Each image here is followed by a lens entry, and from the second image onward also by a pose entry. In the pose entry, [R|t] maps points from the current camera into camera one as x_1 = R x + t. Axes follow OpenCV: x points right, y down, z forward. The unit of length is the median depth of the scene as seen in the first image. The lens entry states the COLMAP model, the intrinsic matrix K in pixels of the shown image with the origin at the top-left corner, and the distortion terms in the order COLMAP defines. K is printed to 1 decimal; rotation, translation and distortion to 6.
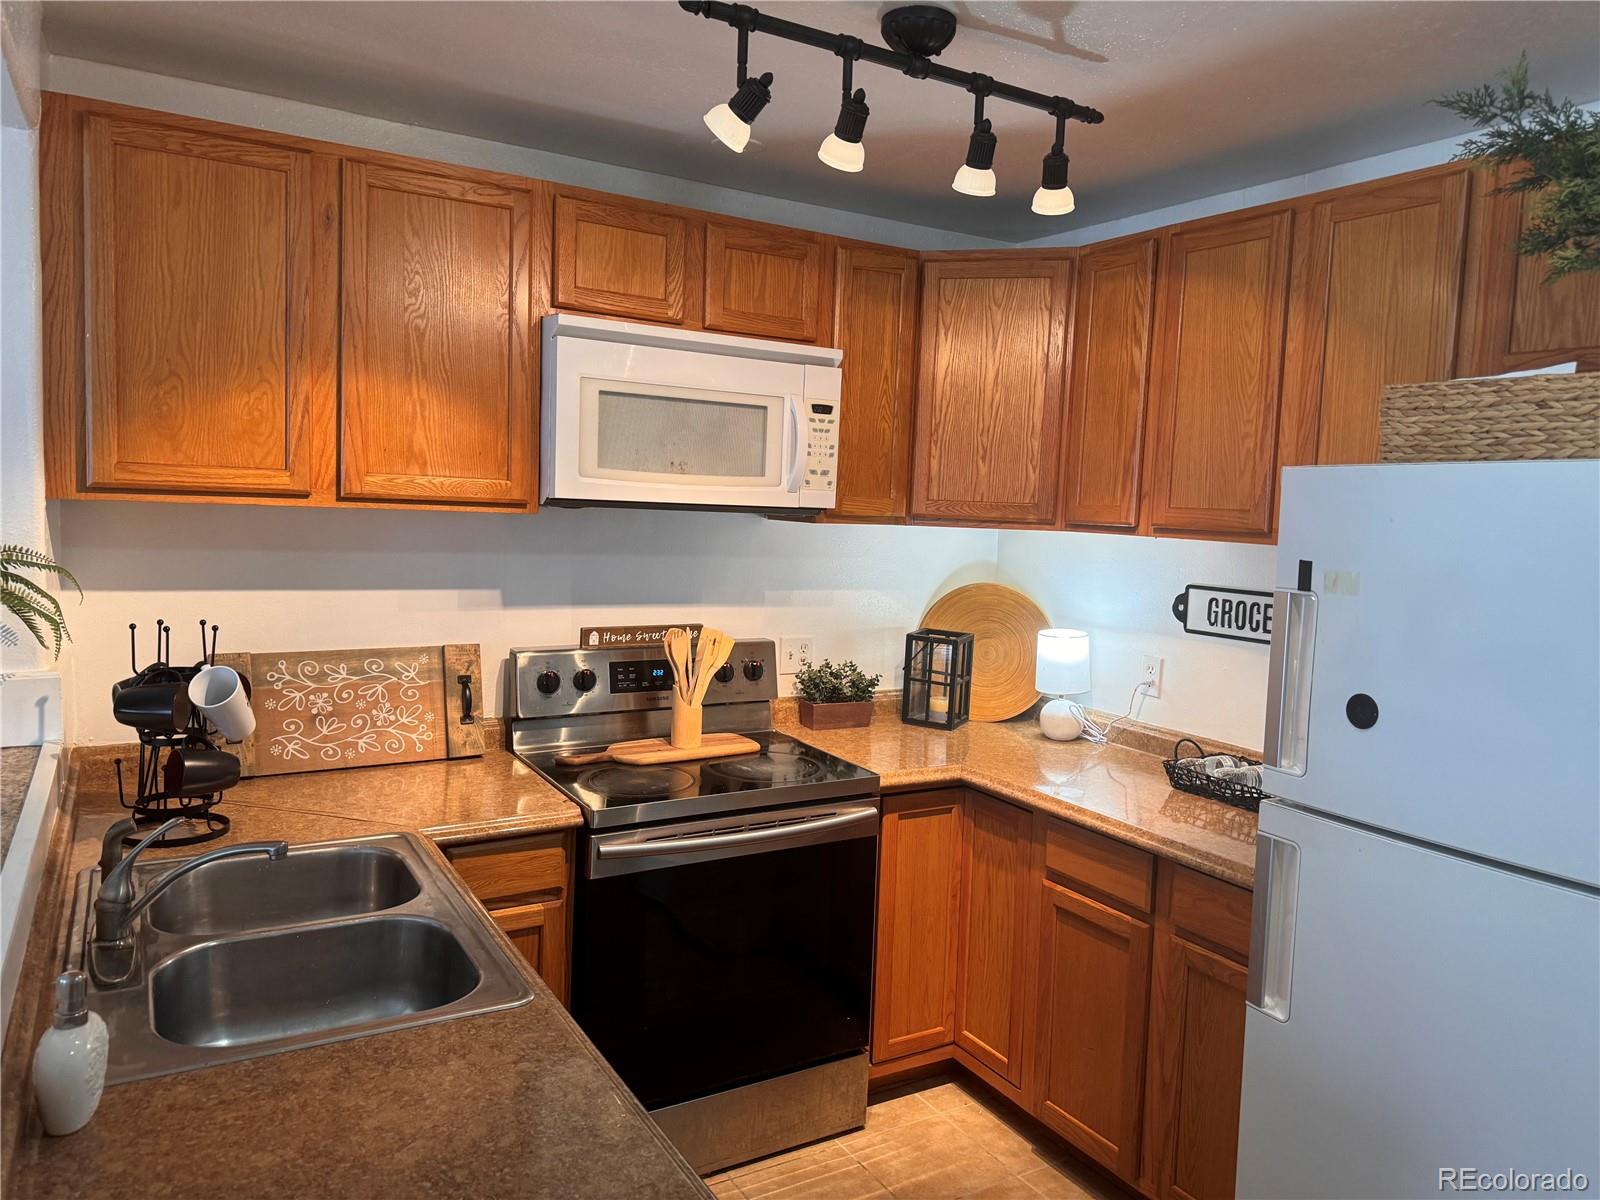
lens RADIAL K [[1117.1, 0, 800.0], [0, 1117.1, 600.0], [0, 0, 1]] dist [0.146566, -0.208291]
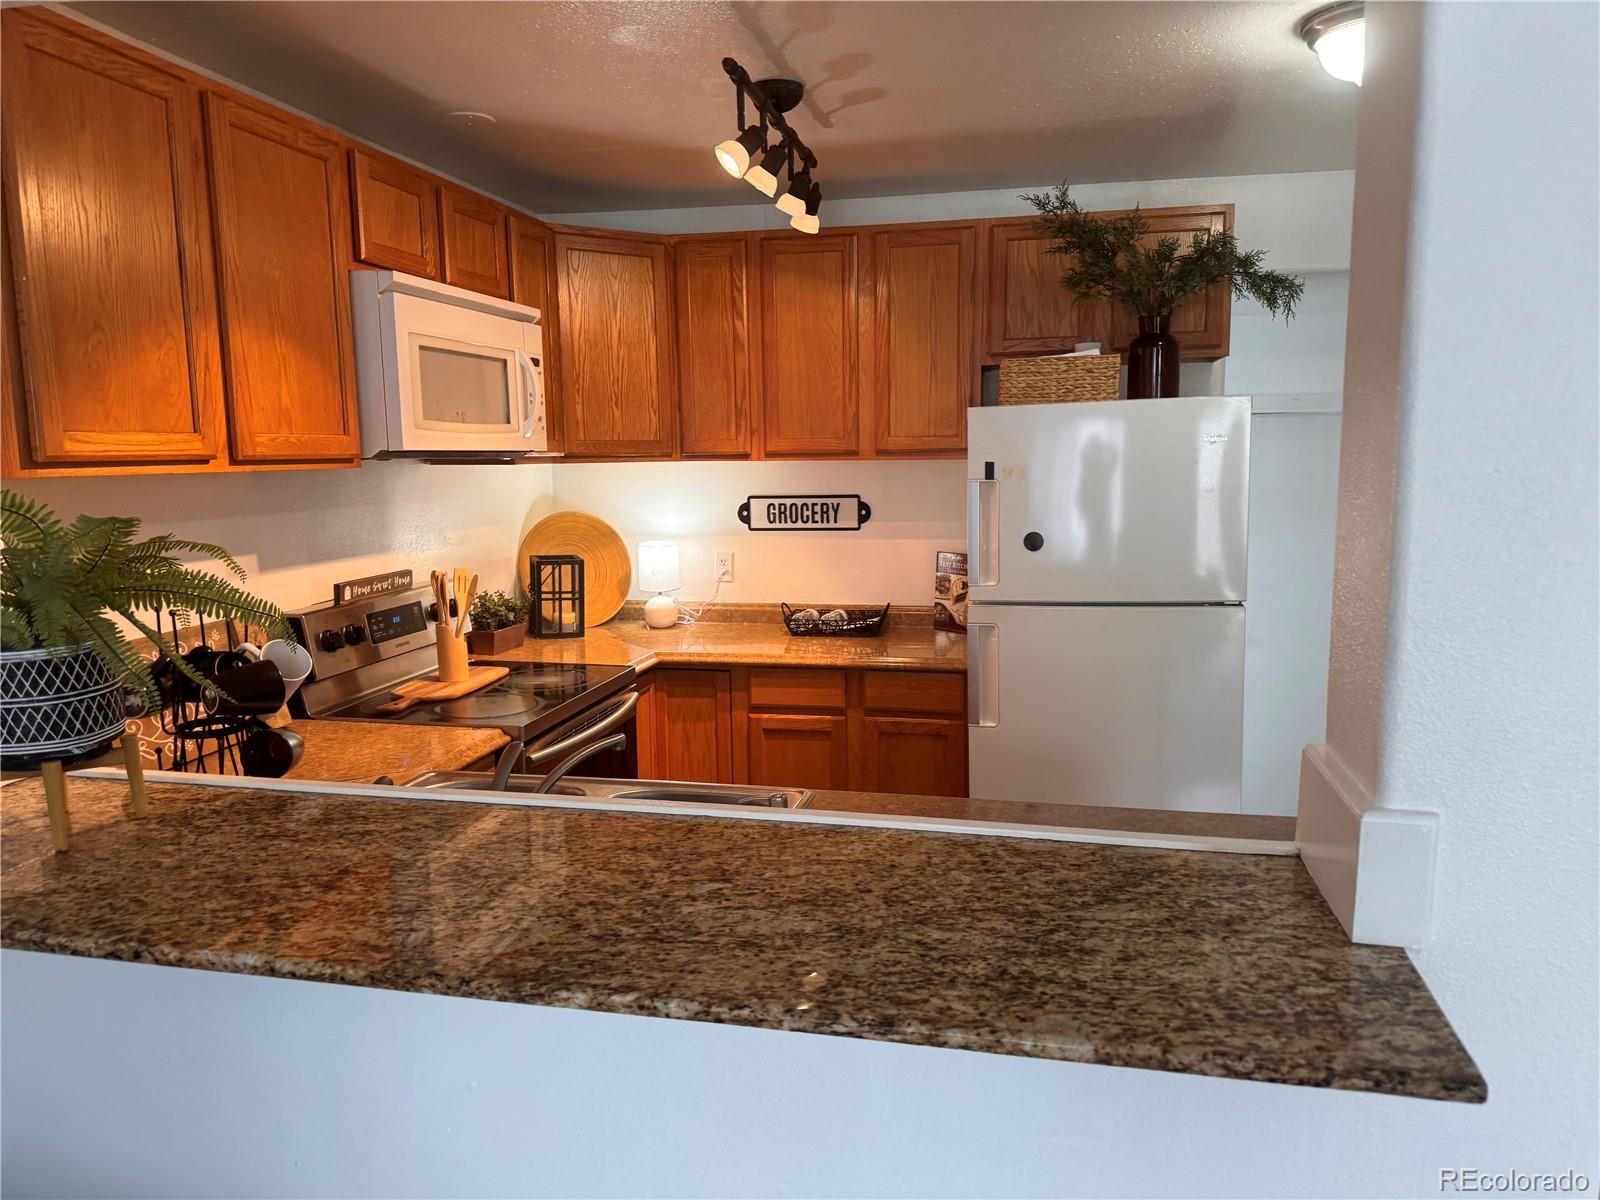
lens RADIAL K [[1128.0, 0, 800.0], [0, 1128.0, 600.0], [0, 0, 1]] dist [0.189739, -0.185957]
pose [[0.691039, -0.145064, 0.708111, -0.673659], [0.107246, 0.989388, 0.098025, -0.018220], [-0.714817, 0.008203, 0.699264, -0.002595]]
